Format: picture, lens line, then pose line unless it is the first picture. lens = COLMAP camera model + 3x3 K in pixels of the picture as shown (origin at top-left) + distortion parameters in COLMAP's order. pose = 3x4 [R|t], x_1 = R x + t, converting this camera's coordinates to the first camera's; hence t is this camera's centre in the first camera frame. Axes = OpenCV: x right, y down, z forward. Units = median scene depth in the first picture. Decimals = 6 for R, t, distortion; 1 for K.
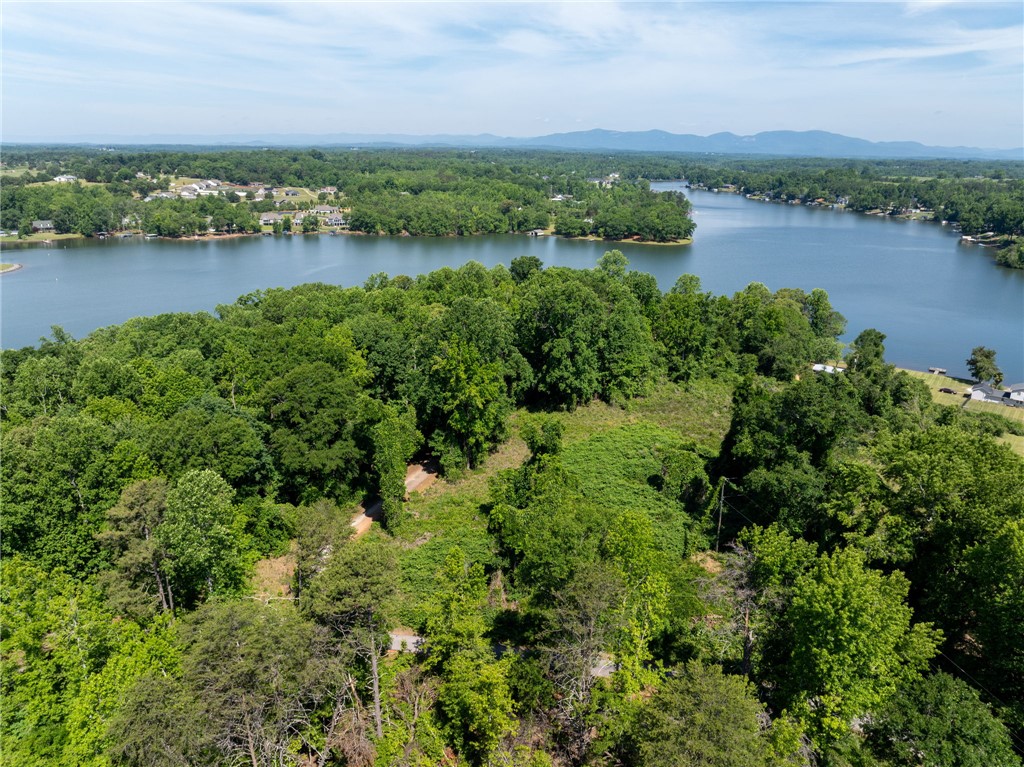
lens RADIAL K [[737.5, 0, 527.6], [0, 737.5, 387.0], [0, 0, 1]] dist [-0.034703, -0.005636]
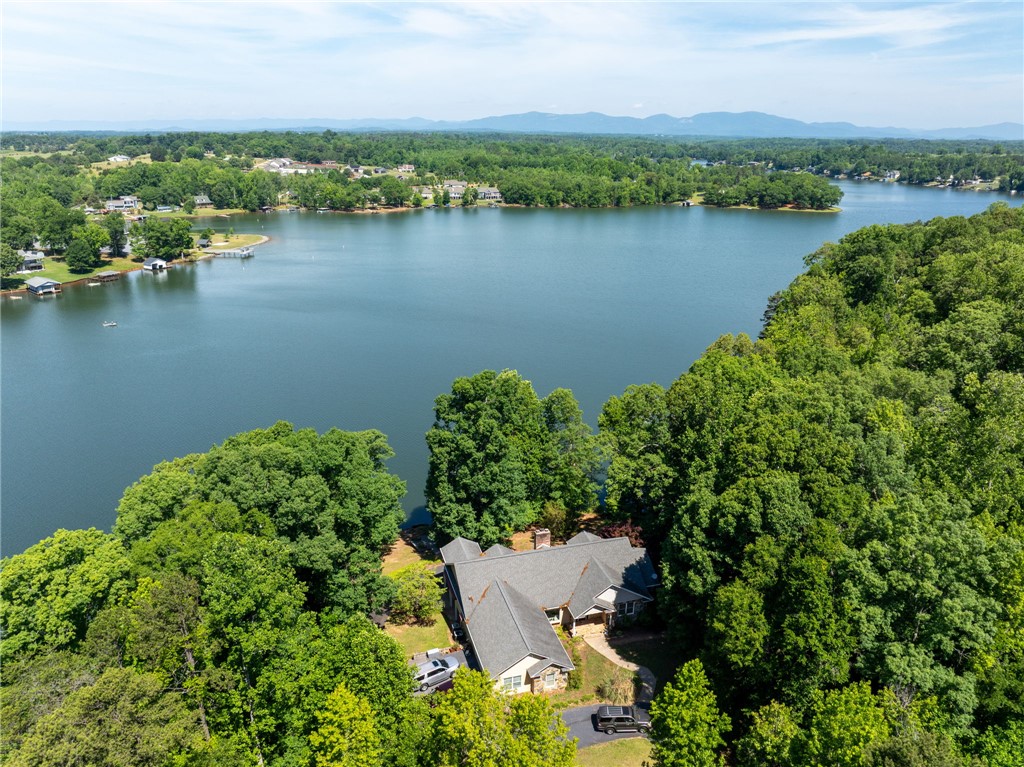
lens RADIAL K [[761.7, 0, 514.7], [0, 761.7, 384.2], [0, 0, 1]] dist [-0.042777, 0.004948]
pose [[0.995593, -0.036311, 0.086465, -0.318842], [0.035818, 0.999332, 0.007245, 0.025640], [-0.086670, -0.004117, 0.996229, -0.032038]]
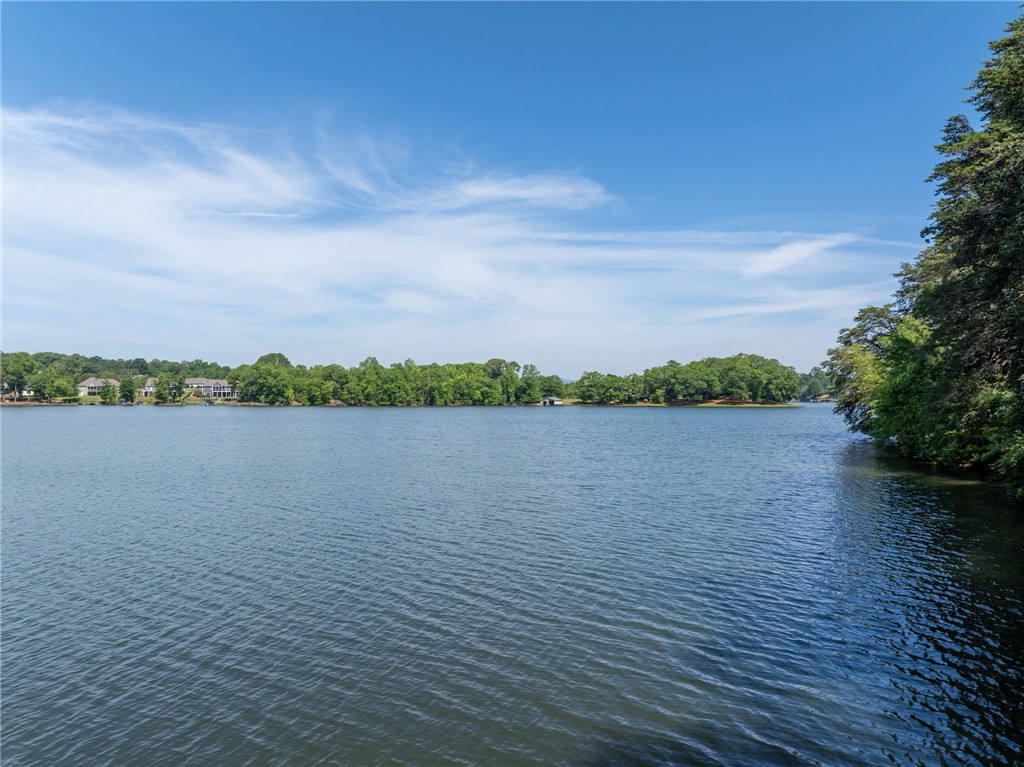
lens RADIAL K [[737.5, 0, 527.6], [0, 737.5, 387.0], [0, 0, 1]] dist [-0.034703, -0.005636]
pose [[0.989626, -0.008663, 0.143407, -0.094381], [0.054836, 0.945386, -0.321306, -0.021682], [-0.132792, 0.325837, 0.936054, 0.403911]]
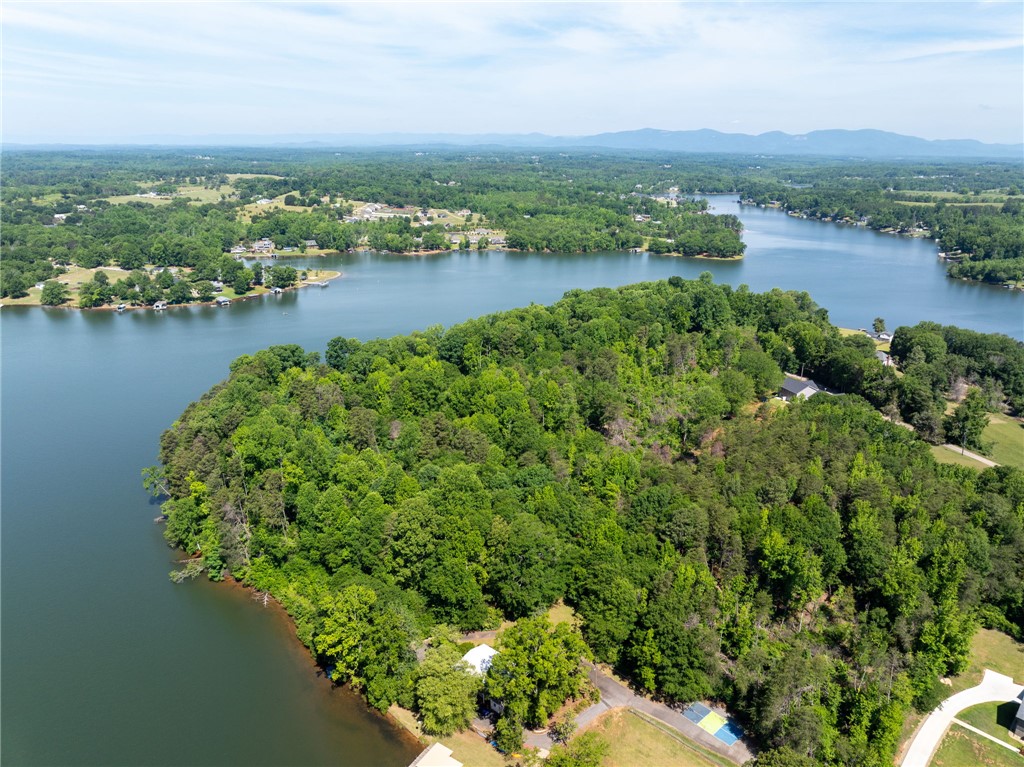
lens RADIAL K [[761.7, 0, 514.7], [0, 761.7, 384.2], [0, 0, 1]] dist [-0.042777, 0.004948]
pose [[0.997626, 0.015168, -0.067169, -0.119095], [-0.015463, 0.999873, -0.003870, 0.064580], [0.067101, 0.004900, 0.997734, -0.506569]]
